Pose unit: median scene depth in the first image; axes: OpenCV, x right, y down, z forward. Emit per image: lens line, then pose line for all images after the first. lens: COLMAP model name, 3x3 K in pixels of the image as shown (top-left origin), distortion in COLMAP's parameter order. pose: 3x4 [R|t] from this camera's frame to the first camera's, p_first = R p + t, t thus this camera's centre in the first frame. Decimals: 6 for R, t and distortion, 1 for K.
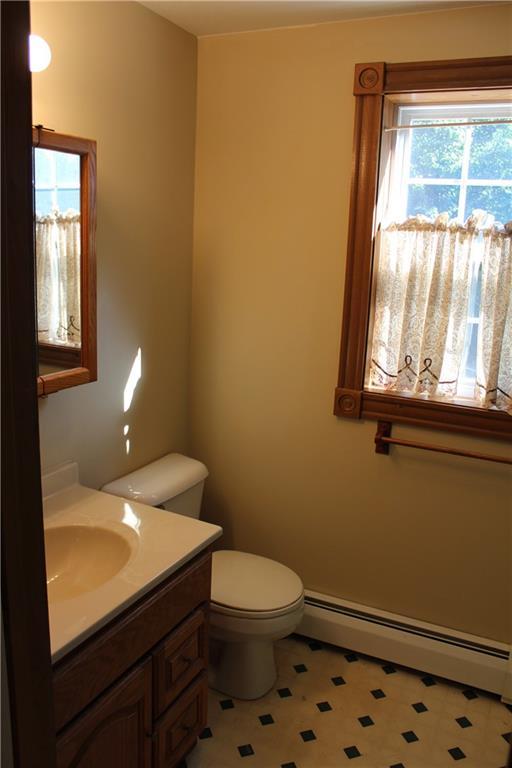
lens RADIAL K [[650.2, 0, 256.0], [0, 650.2, 384.0], [0, 0, 1]] dist [-0.154217, 0.163731]
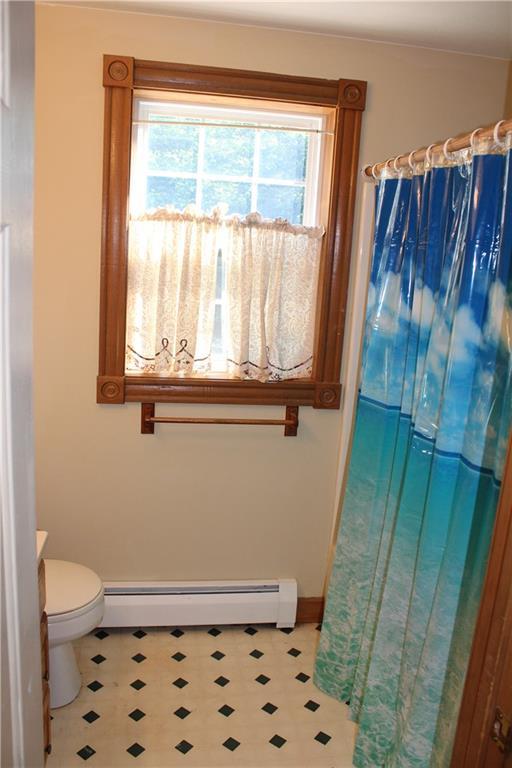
lens RADIAL K [[637.8, 0, 256.0], [0, 637.8, 384.0], [0, 0, 1]] dist [-0.142492, 0.132162]
pose [[0.827133, -0.112244, 0.550683, -0.229137], [0.100985, 0.993588, 0.050838, -0.007385], [-0.552858, 0.013561, 0.833165, 0.044697]]
